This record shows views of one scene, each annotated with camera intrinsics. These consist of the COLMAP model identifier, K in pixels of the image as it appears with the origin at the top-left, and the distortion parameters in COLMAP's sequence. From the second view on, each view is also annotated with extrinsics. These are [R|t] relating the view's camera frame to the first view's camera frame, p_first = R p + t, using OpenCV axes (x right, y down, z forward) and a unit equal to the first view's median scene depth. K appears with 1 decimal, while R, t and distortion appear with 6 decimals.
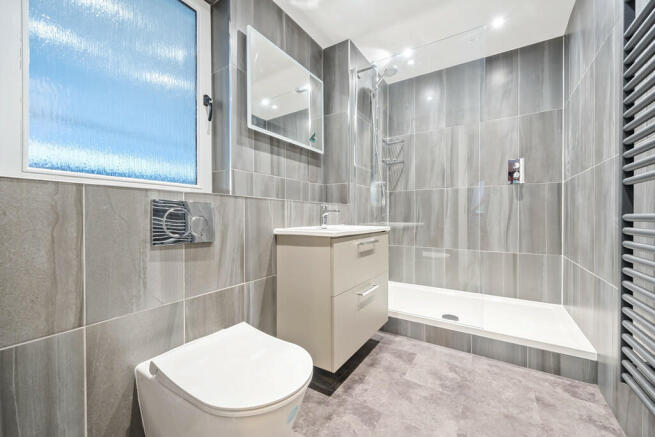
lens RADIAL K [[262.4, 0, 322.9], [0, 262.4, 218.8], [0, 0, 1]] dist [-0.002356, -0.000276]
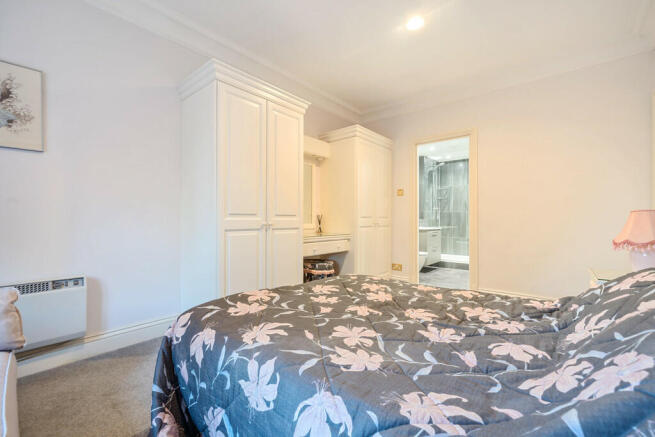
lens RADIAL K [[285.6, 0, 329.0], [0, 285.6, 220.0], [0, 0, 1]] dist [0.000302, 0.000110]
pose [[0.994318, 0.004179, -0.106371, -0.432638], [-0.005547, 0.999906, -0.012562, -0.004923], [0.106309, 0.013081, 0.994247, -1.516633]]
